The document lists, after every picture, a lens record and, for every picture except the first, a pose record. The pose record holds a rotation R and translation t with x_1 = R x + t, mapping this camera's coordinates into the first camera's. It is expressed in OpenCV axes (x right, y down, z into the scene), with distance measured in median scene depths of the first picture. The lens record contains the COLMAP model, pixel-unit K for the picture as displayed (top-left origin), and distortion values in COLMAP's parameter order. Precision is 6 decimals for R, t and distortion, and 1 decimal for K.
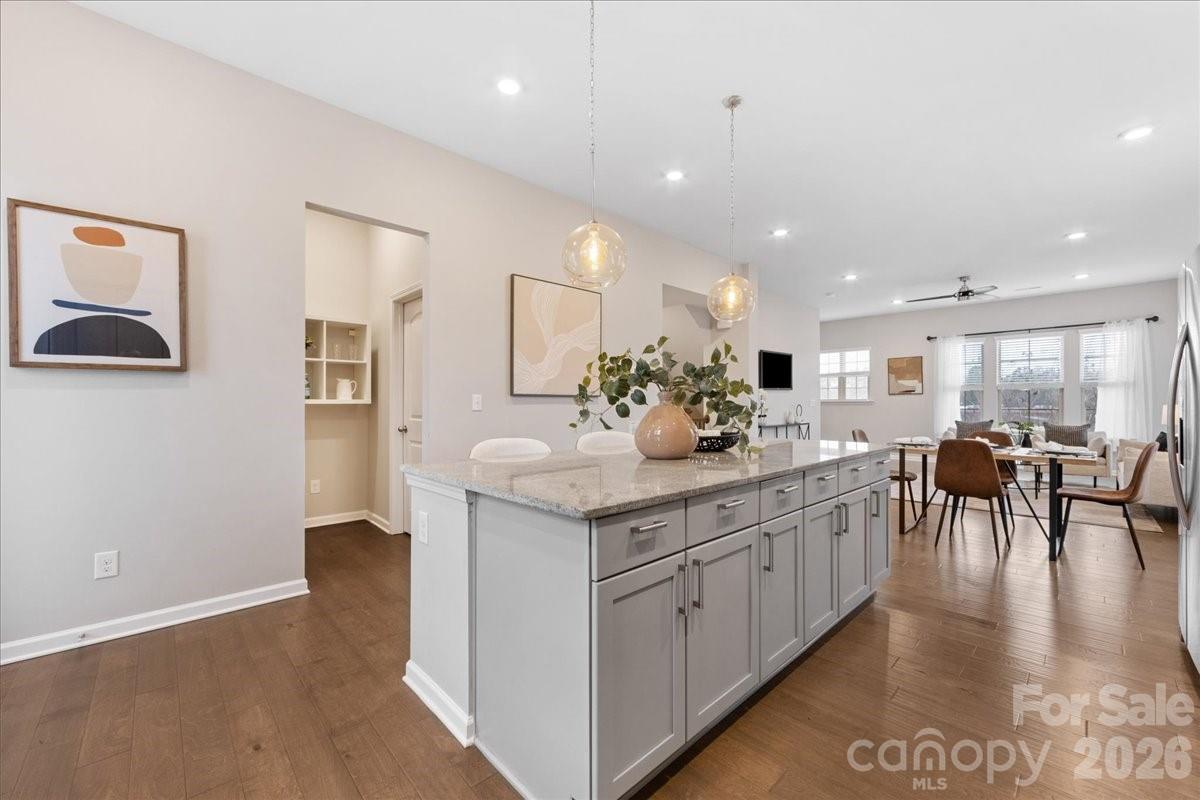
lens RADIAL K [[469.5, 0, 596.6], [0, 469.5, 401.0], [0, 0, 1]] dist [-0.003095, 0.000832]
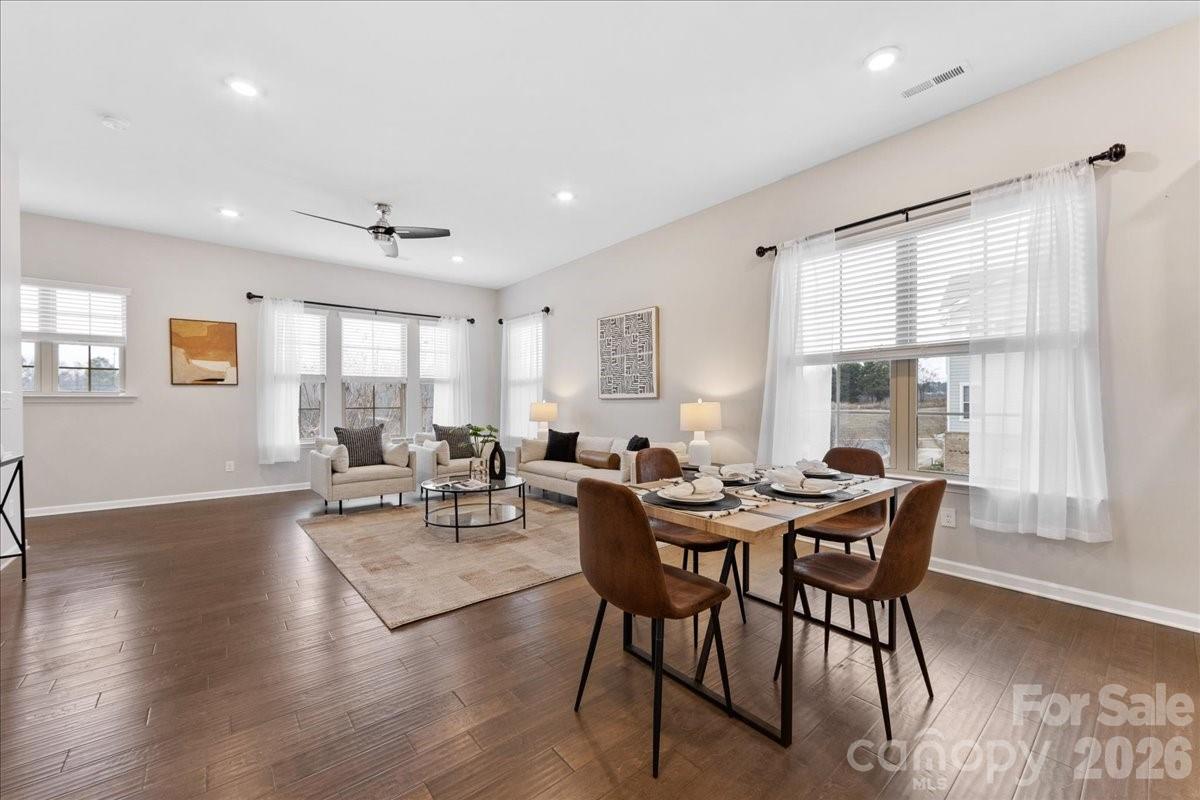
lens RADIAL K [[469.5, 0, 599.6], [0, 469.5, 404.6], [0, 0, 1]] dist [-0.003095, 0.000832]
pose [[0.062735, -0.006692, 0.998008, 0.118827], [-0.007576, 0.999946, 0.007181, 0.001998], [-0.998001, -0.008011, 0.062681, 0.498566]]
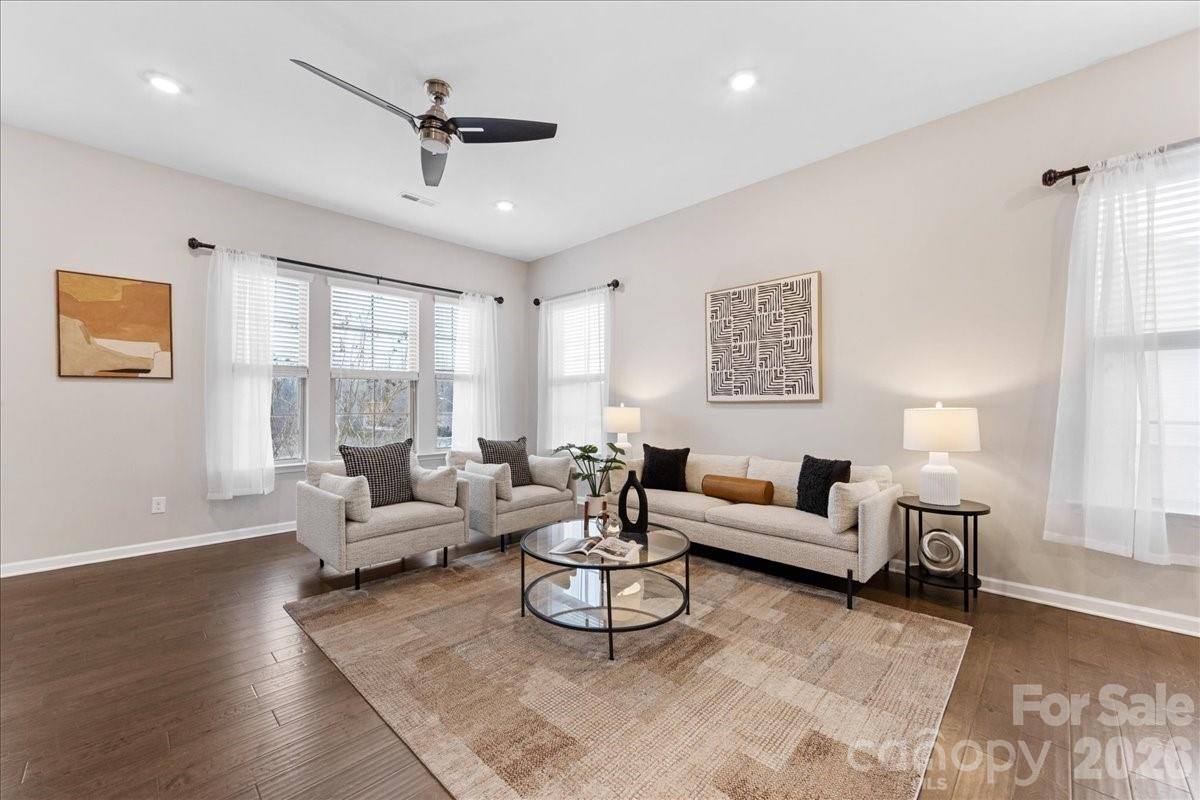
lens RADIAL K [[469.5, 0, 599.4], [0, 469.5, 405.4], [0, 0, 1]] dist [-0.003095, 0.000832]
pose [[-0.034660, -0.000766, 0.999399, 0.289888], [-0.010183, 0.999948, 0.000413, 0.002954], [-0.999347, -0.010163, -0.034666, 0.660201]]
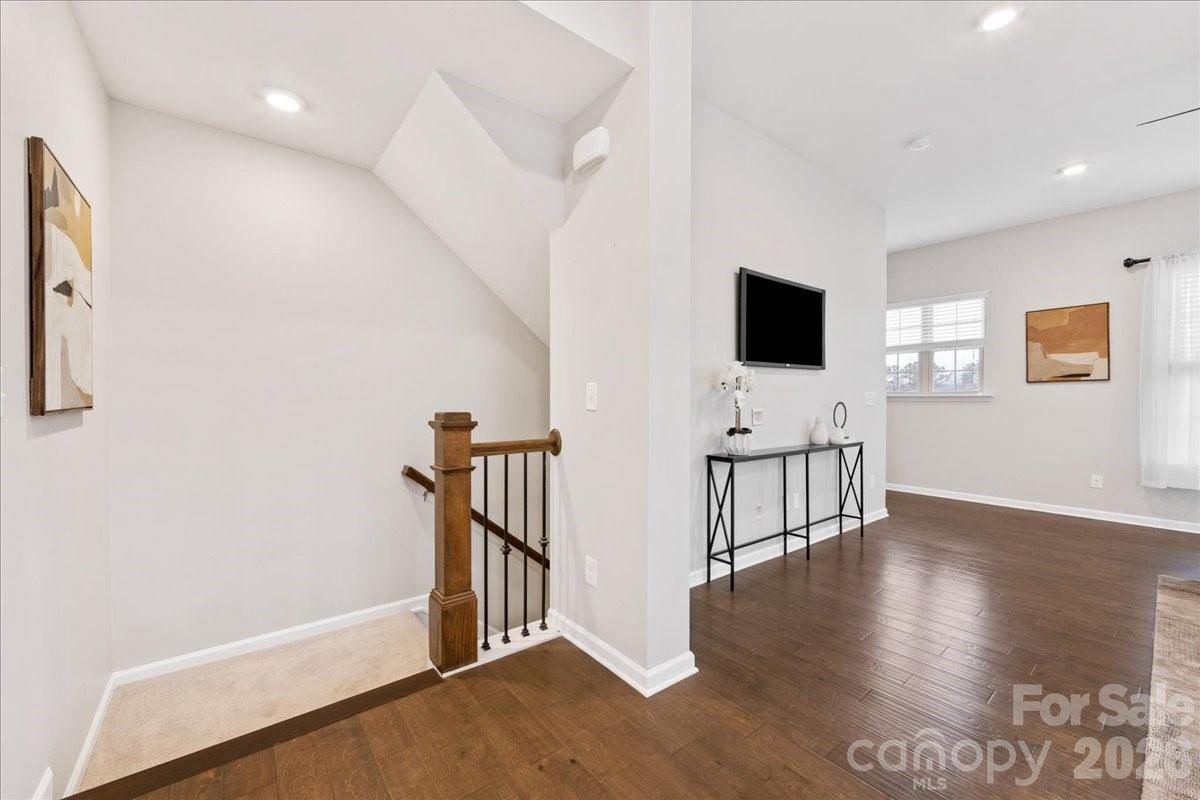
lens RADIAL K [[469.5, 0, 599.9], [0, 469.5, 399.3], [0, 0, 1]] dist [-0.003095, 0.000832]
pose [[0.996307, 0.004323, -0.085754, 0.217950], [-0.003577, 0.999954, 0.008850, 0.001669], [0.085789, -0.008510, 0.996277, 0.481928]]
